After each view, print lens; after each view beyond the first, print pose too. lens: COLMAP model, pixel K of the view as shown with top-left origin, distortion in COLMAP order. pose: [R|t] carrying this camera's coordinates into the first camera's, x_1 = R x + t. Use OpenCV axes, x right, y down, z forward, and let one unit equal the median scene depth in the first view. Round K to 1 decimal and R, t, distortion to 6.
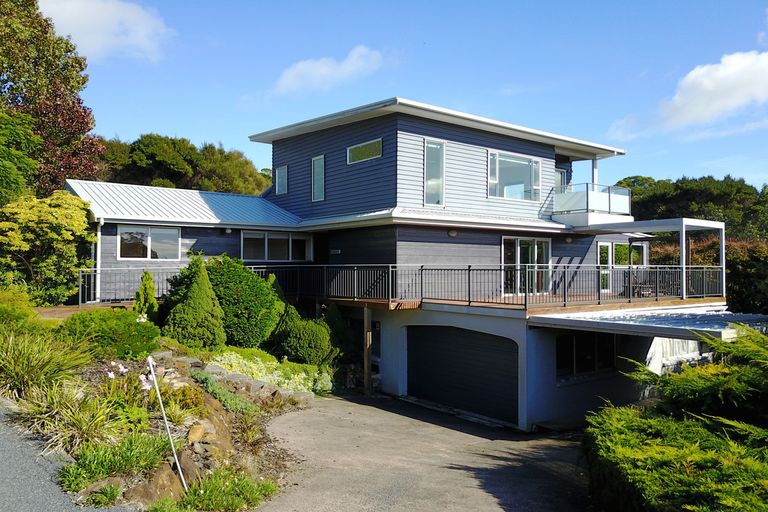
lens RADIAL K [[574.0, 0, 398.5], [0, 574.0, 253.0], [0, 0, 1]] dist [-0.014152, -0.002050]
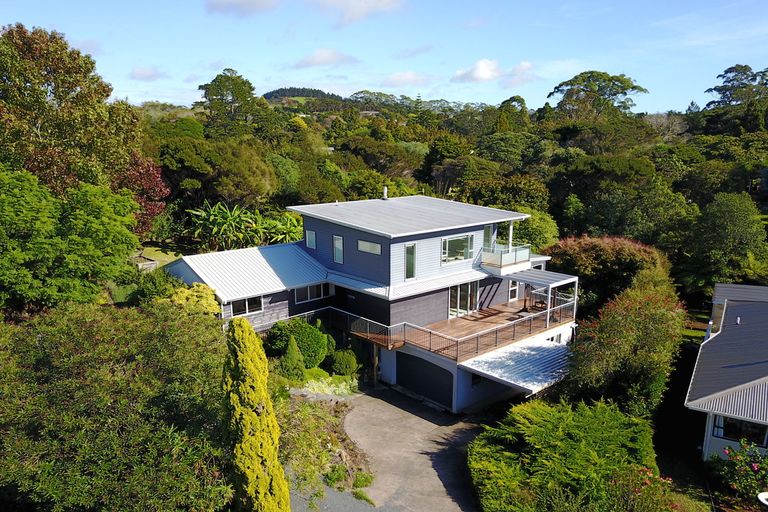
lens RADIAL K [[584.9, 0, 404.1], [0, 584.9, 260.1], [0, 0, 1]] dist [0.004595, -0.001479]
pose [[0.996731, -0.014578, 0.079469, -0.105918], [-0.005079, 0.970338, 0.241699, -0.613626], [-0.080635, -0.241312, 0.967092, -0.759428]]
